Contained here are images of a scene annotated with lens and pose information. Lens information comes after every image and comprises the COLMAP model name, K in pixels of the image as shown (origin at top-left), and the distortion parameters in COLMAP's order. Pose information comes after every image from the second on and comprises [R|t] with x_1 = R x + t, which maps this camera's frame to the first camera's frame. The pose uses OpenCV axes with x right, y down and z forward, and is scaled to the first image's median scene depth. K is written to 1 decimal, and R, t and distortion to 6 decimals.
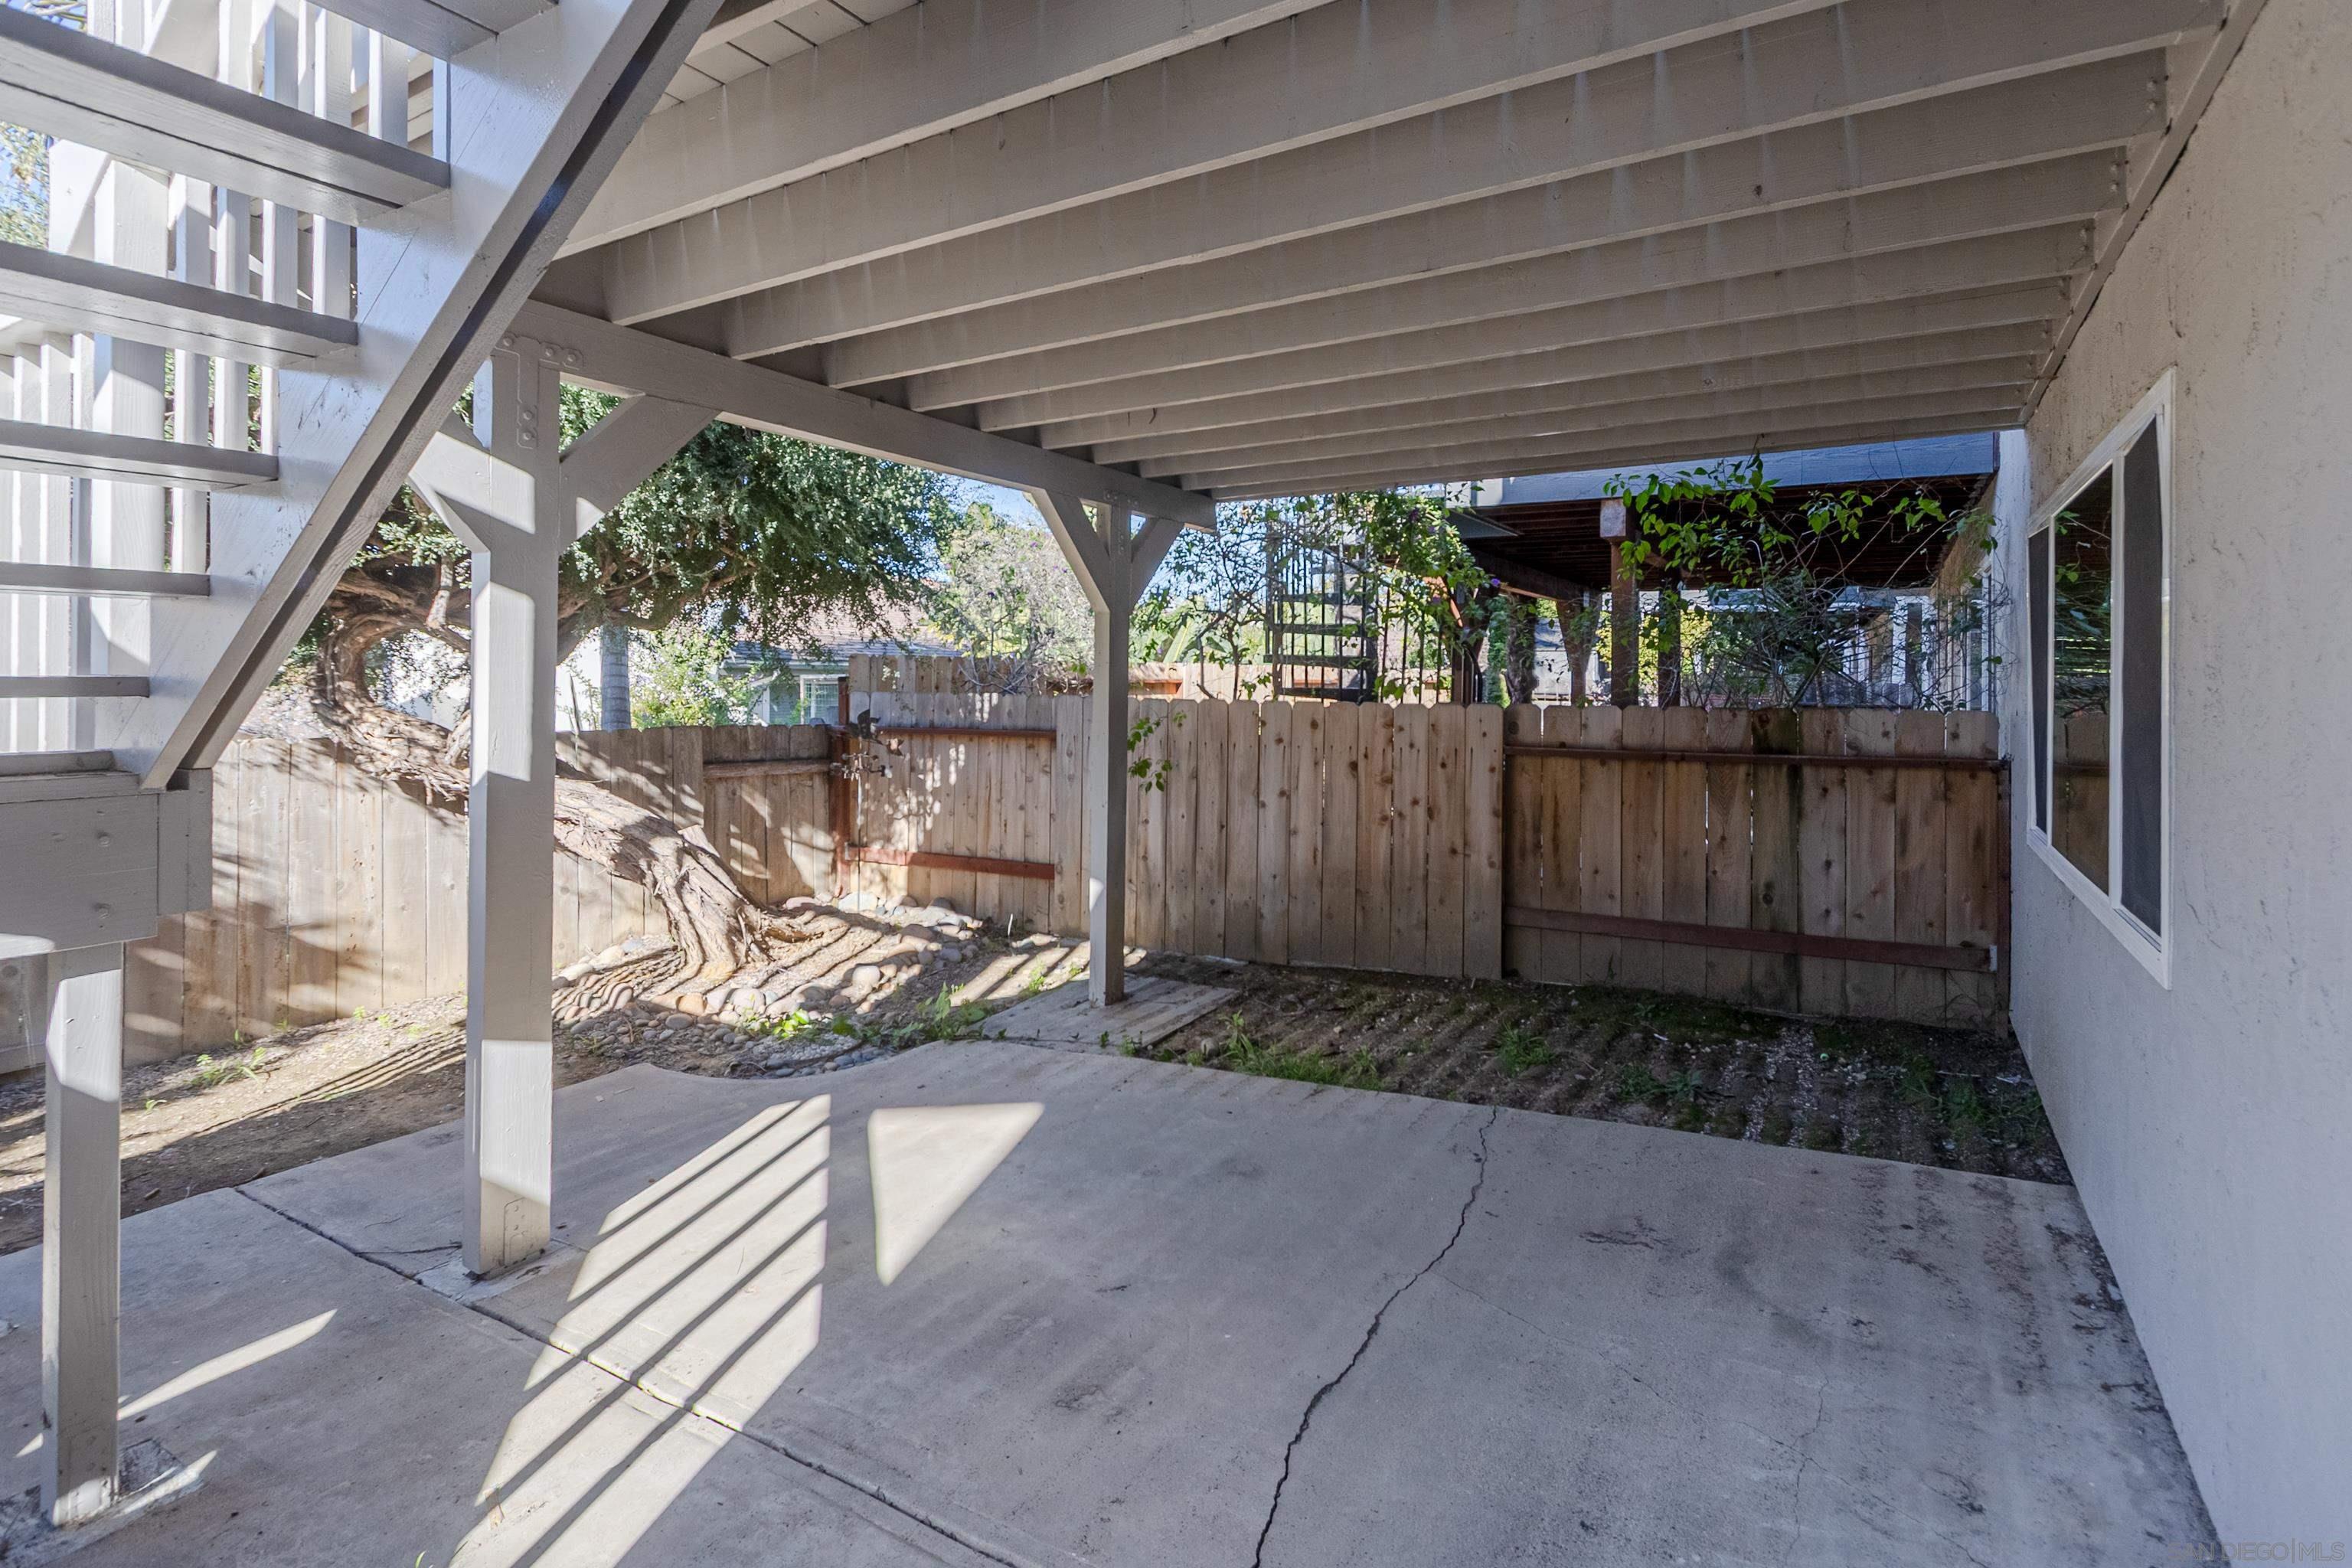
lens RADIAL K [[1096.9, 0, 1175.5], [0, 1096.9, 686.4], [0, 0, 1]] dist [0.019415, 0.001265]
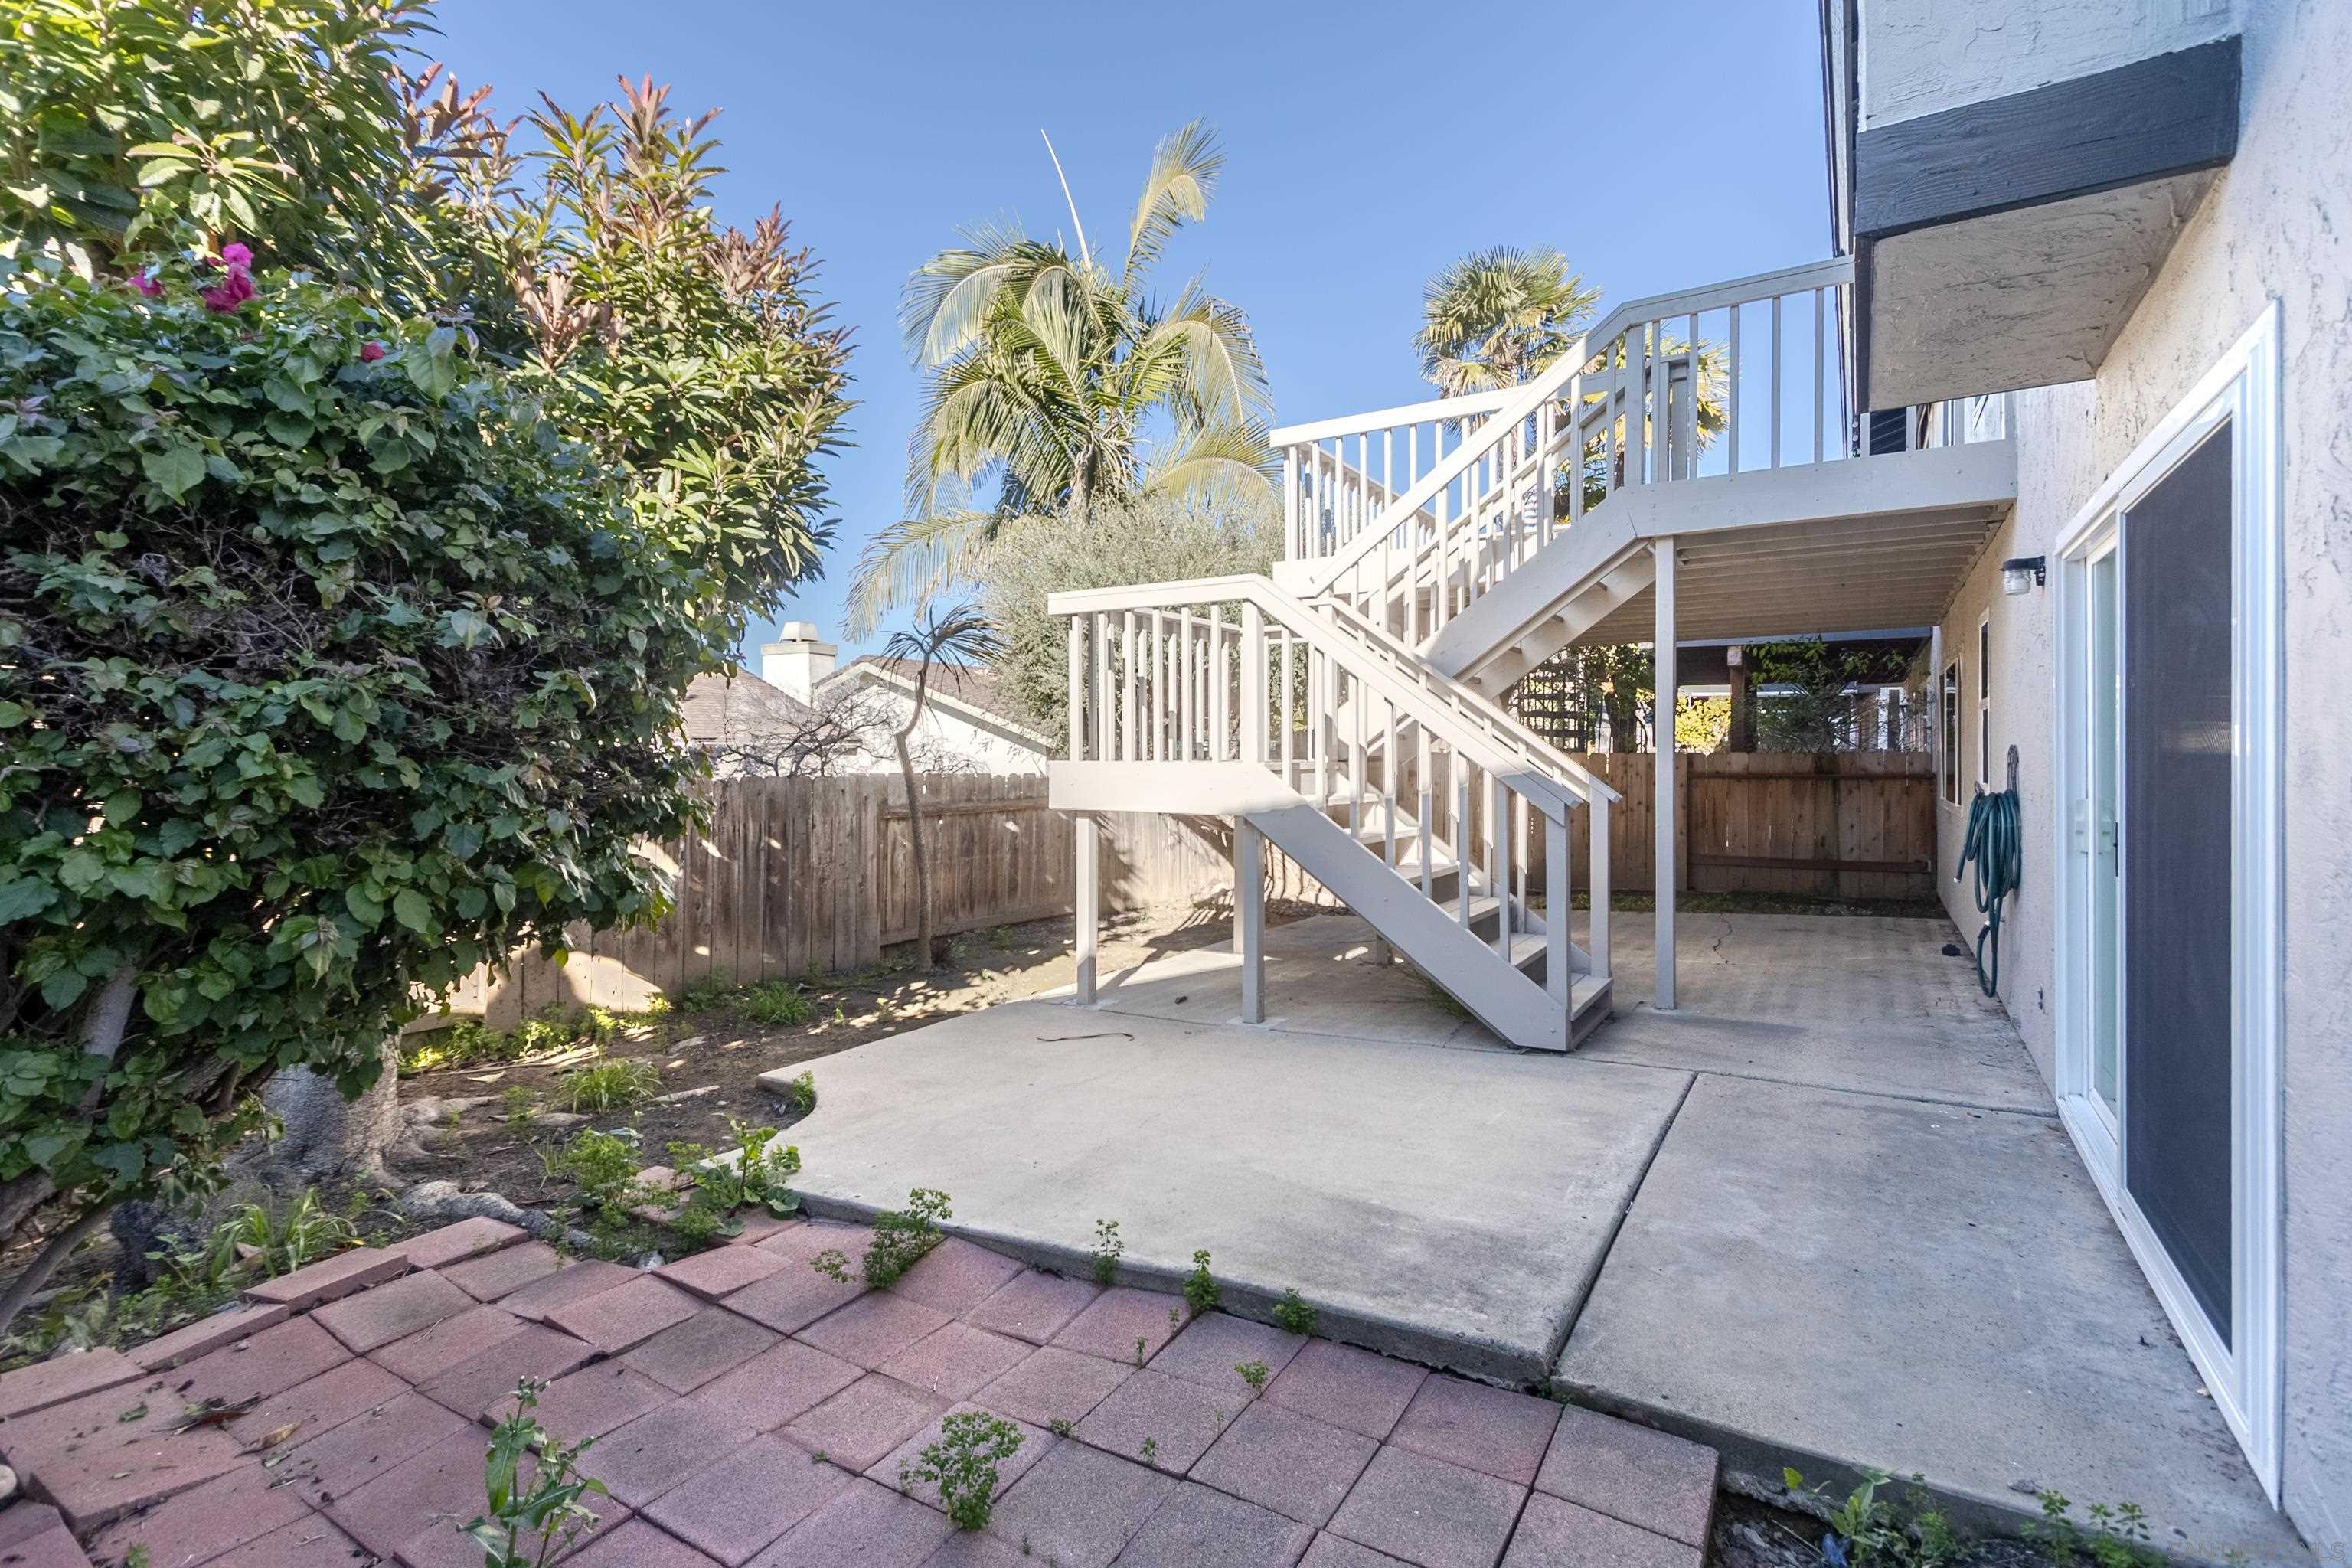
lens RADIAL K [[1096.9, 0, 1173.3], [0, 1096.9, 765.5], [0, 0, 1]] dist [0.019415, 0.001265]
pose [[0.999923, -0.005963, 0.010878, -0.678186], [0.005978, 0.999981, -0.001312, 0.038599], [-0.010870, 0.001377, 0.999940, -1.020656]]
